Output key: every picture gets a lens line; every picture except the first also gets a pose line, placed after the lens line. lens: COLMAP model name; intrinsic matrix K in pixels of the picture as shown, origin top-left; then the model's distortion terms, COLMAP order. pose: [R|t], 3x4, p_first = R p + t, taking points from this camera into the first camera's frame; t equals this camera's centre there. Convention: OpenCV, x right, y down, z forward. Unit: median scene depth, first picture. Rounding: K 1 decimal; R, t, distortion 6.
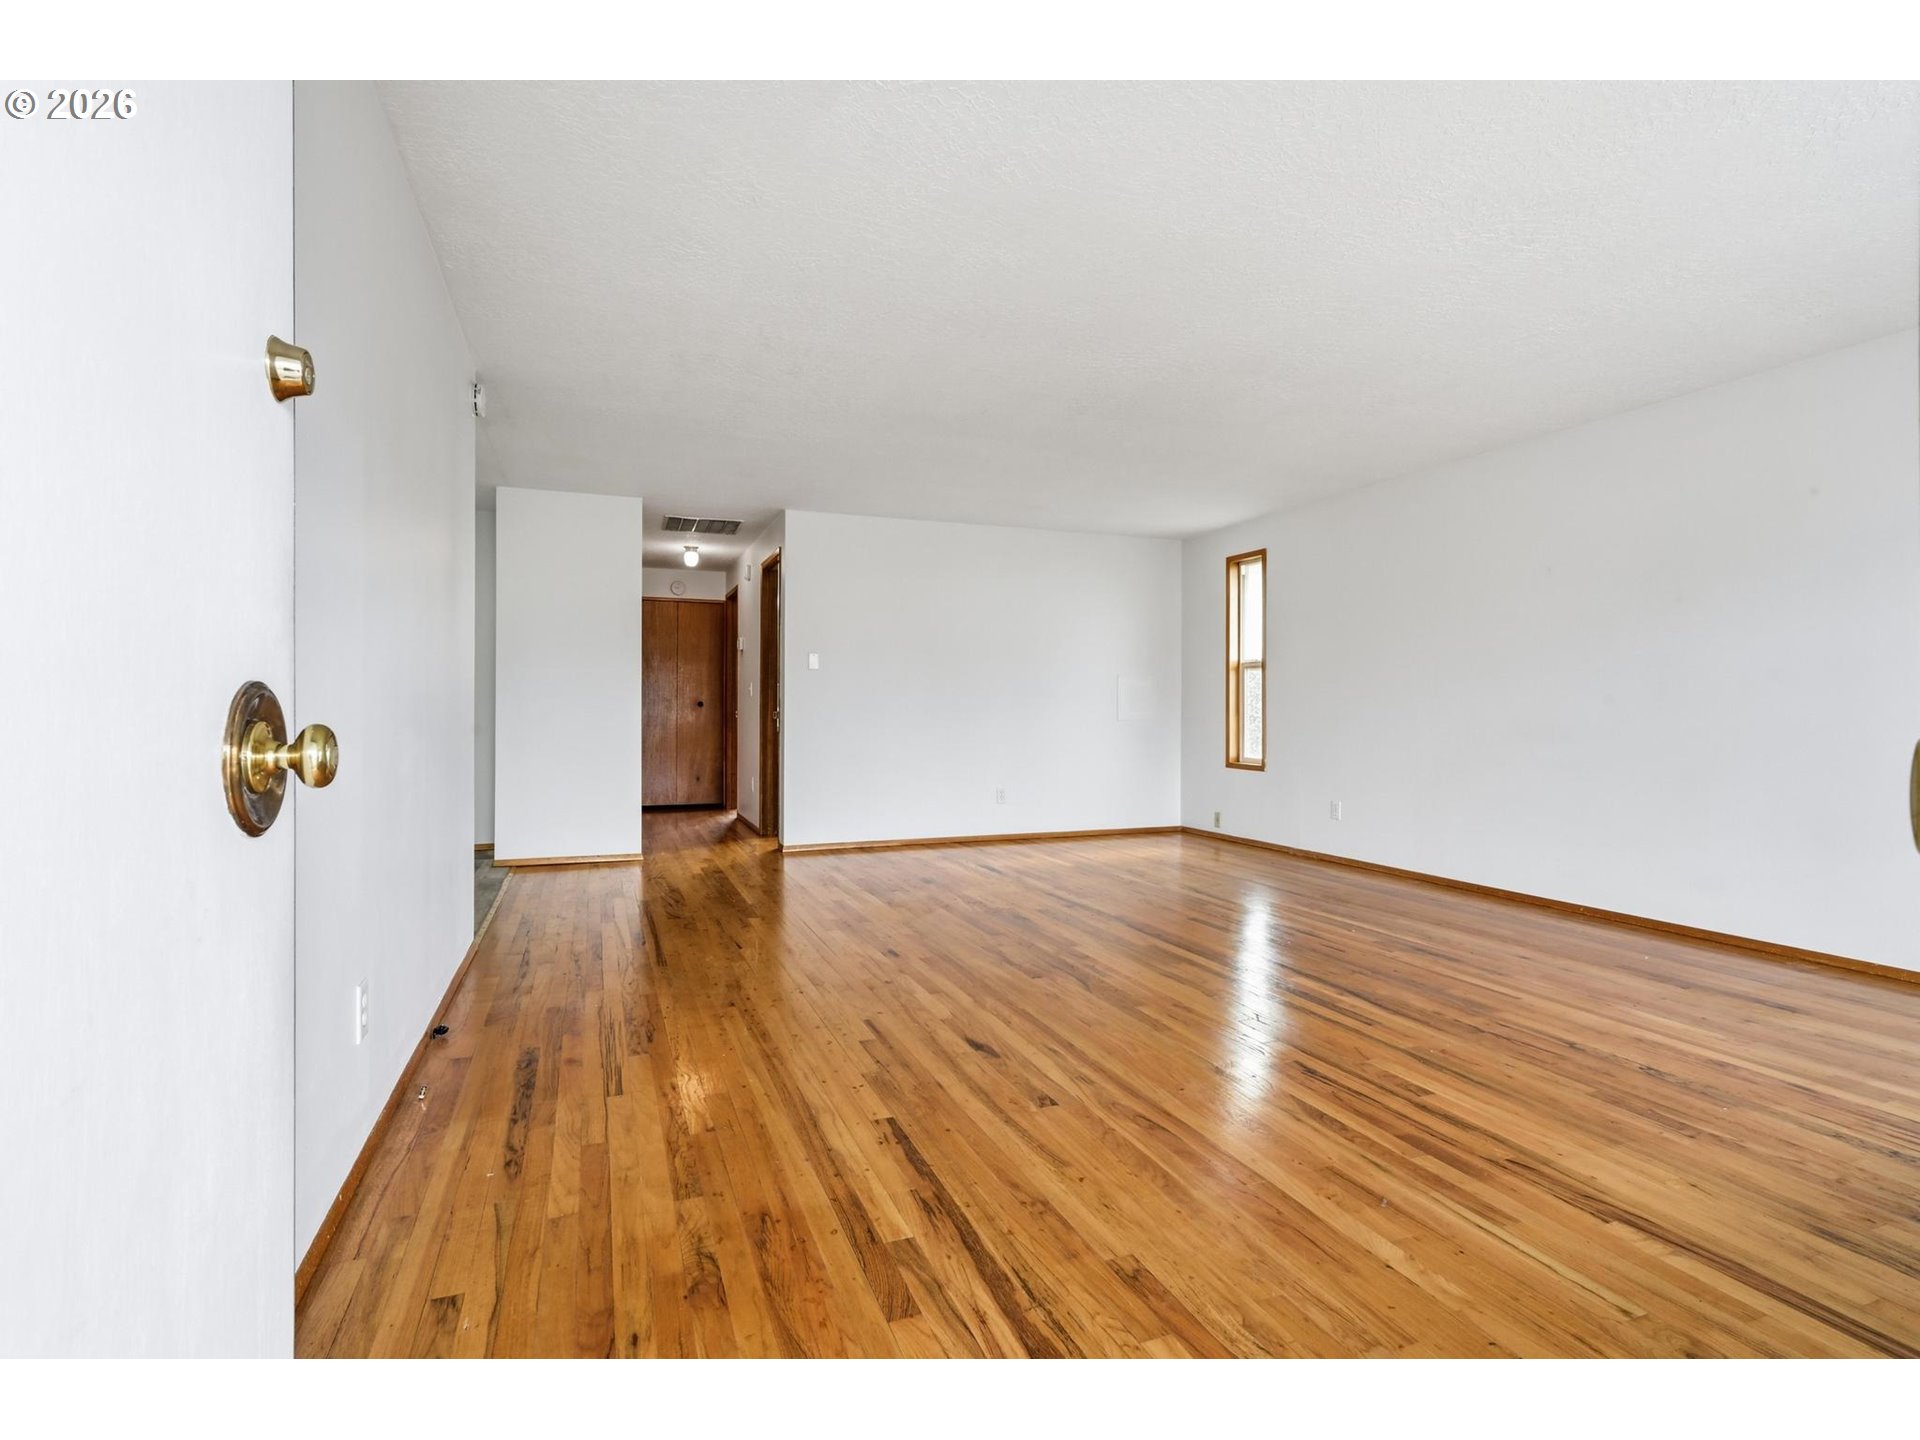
lens RADIAL K [[930.4, 0, 954.0], [0, 930.4, 713.9], [0, 0, 1]] dist [-0.000953, 0.000478]
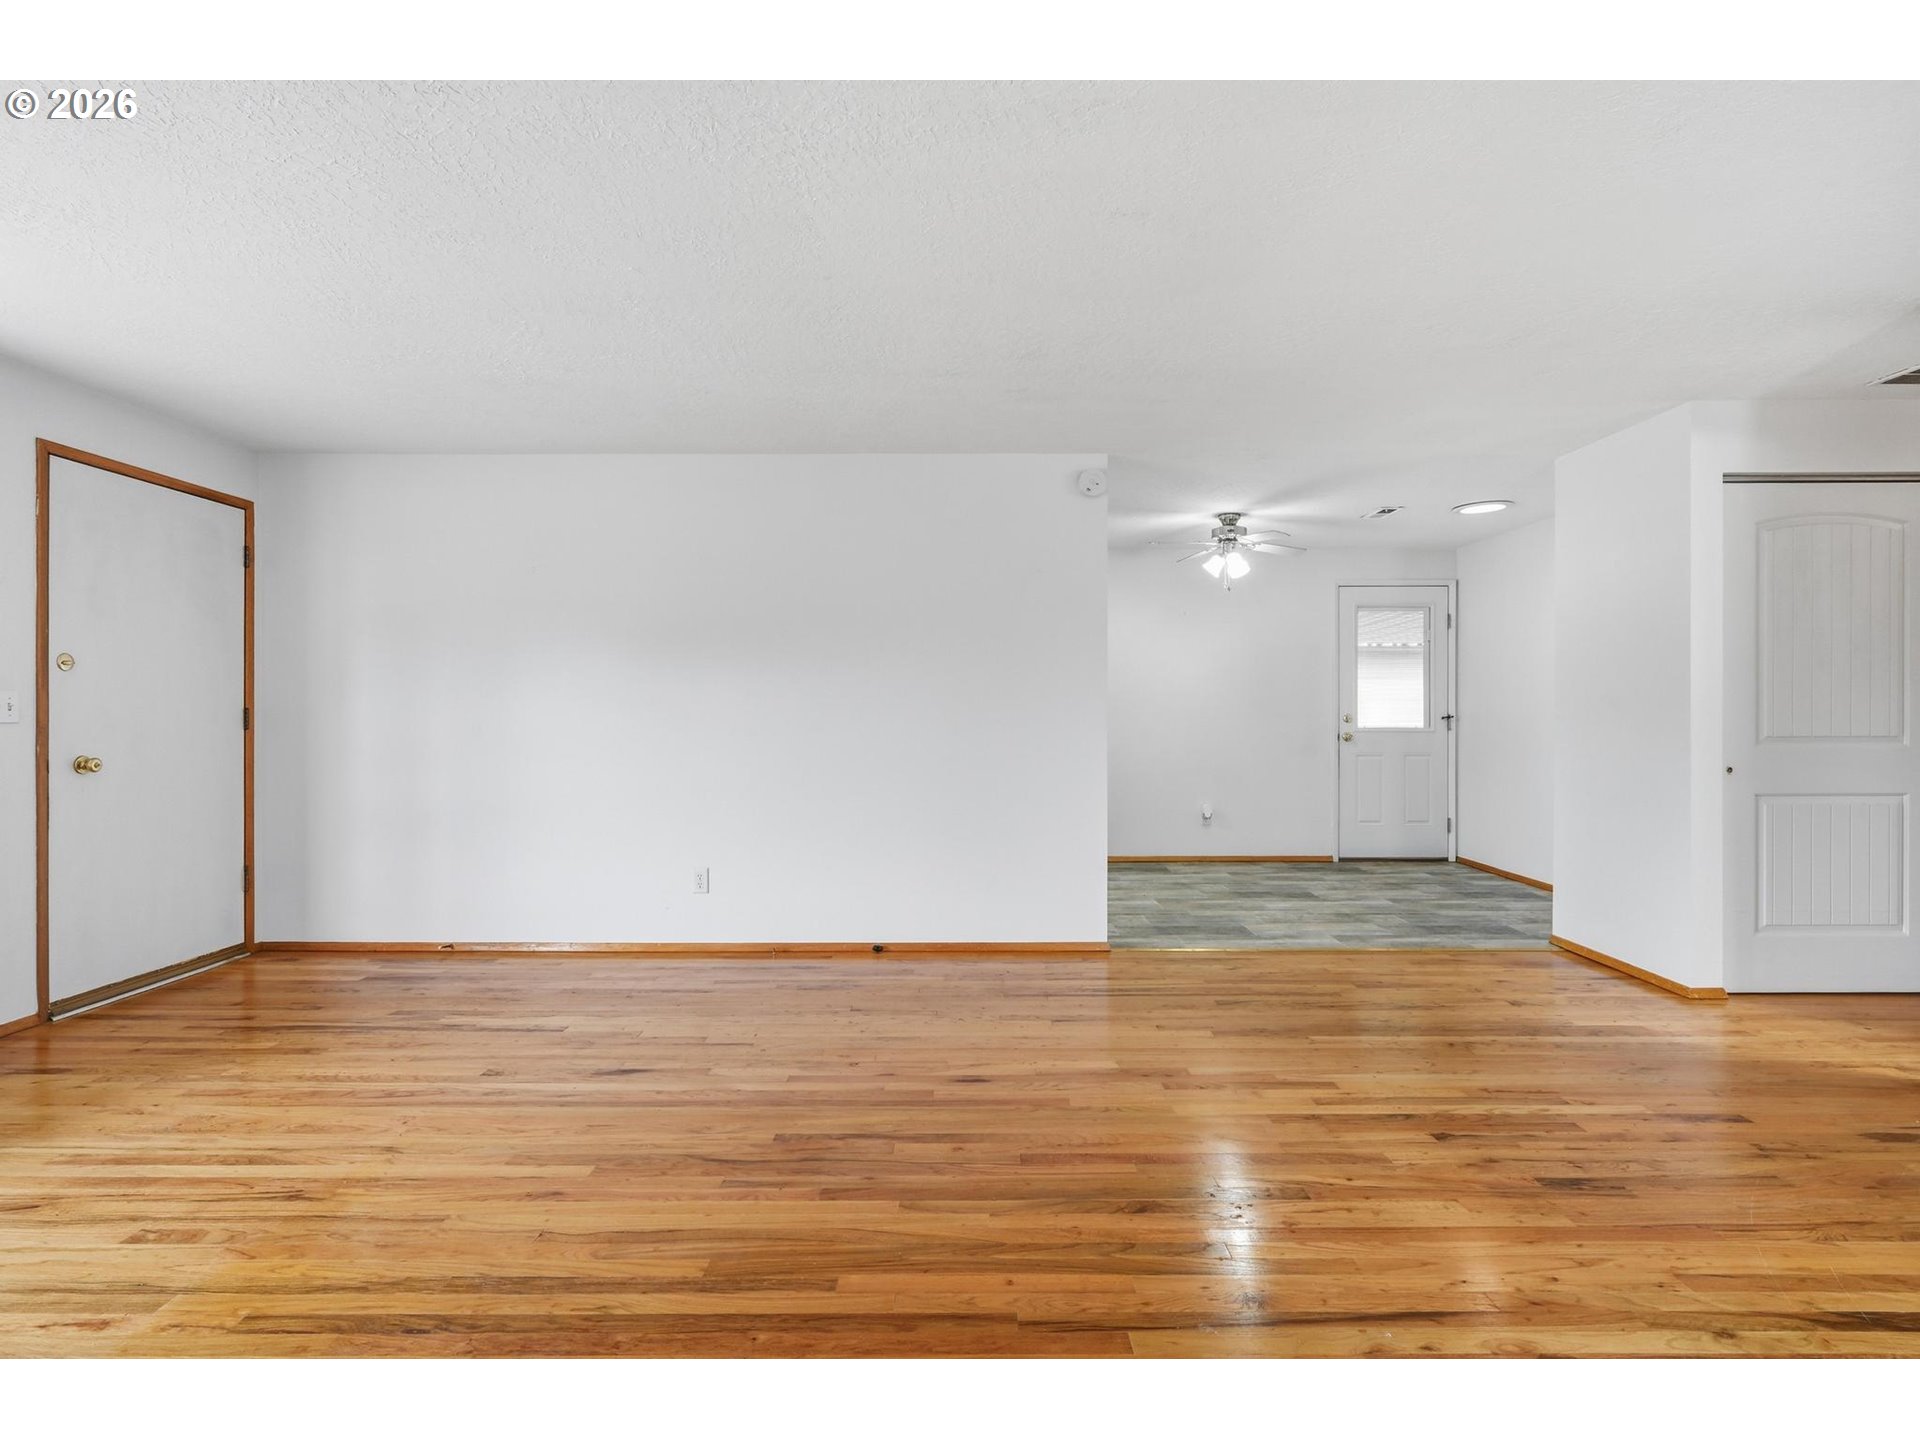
lens RADIAL K [[930.4, 0, 959.7], [0, 930.4, 711.5], [0, 0, 1]] dist [-0.000953, 0.000478]
pose [[-0.356318, -0.004092, -0.934356, 0.687334], [-0.002071, 0.999991, -0.003590, -0.044158], [0.934362, 0.000656, -0.356323, 1.334278]]
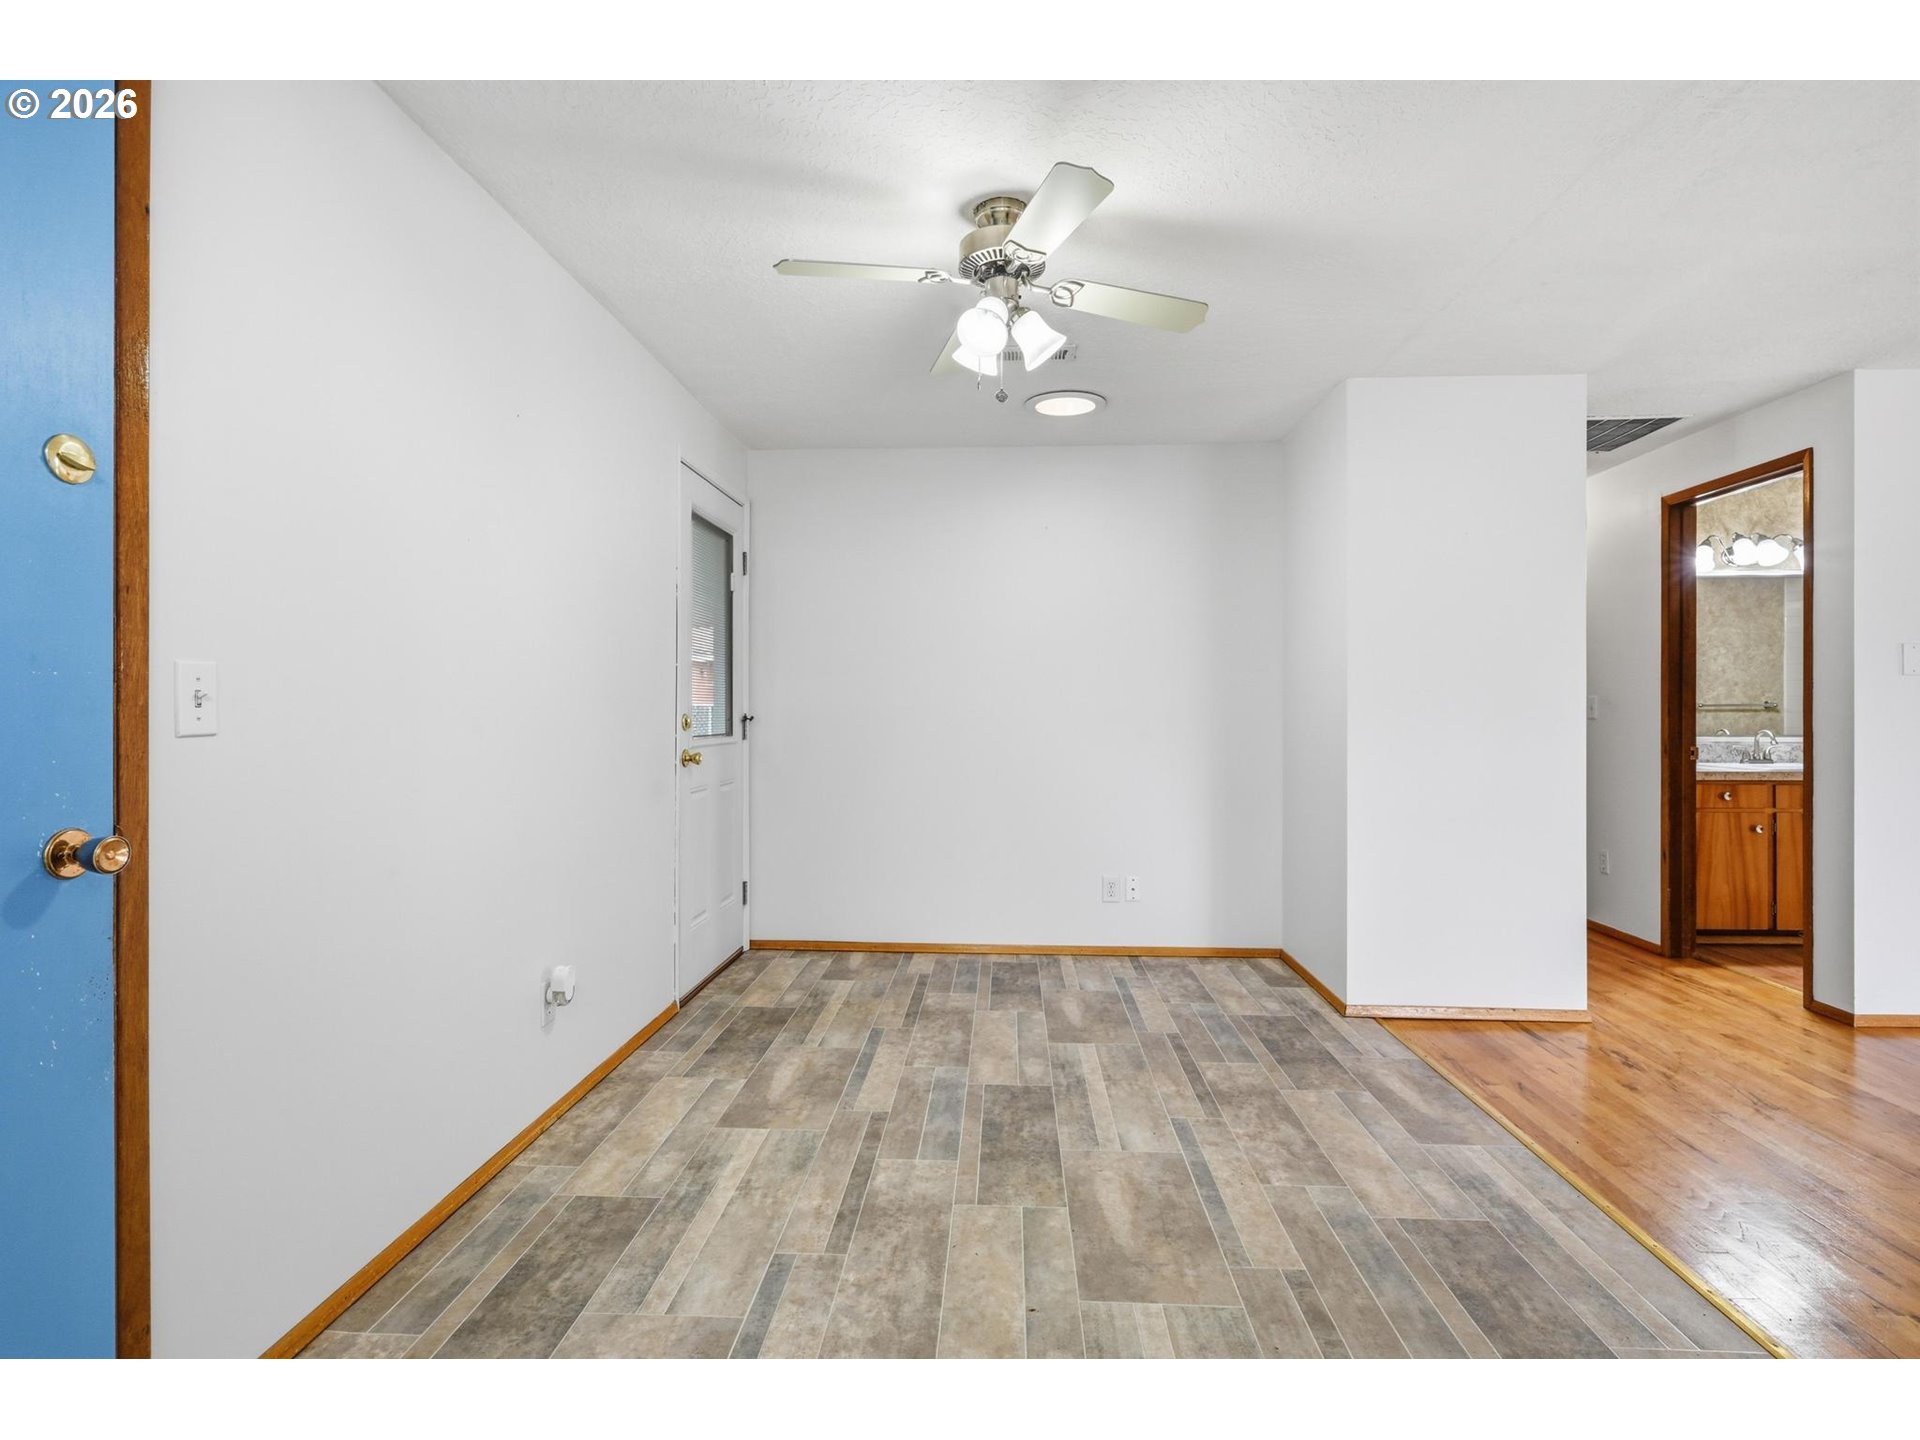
lens RADIAL K [[880.0, 0, 927.2], [0, 880.0, 746.1], [0, 0, 1]] dist [-0.003660, -0.001227]
pose [[0.896325, 0.012202, -0.443230, -0.800780], [0.001772, 0.999515, 0.031100, -0.055131], [0.443394, -0.028661, 0.895868, 0.617877]]
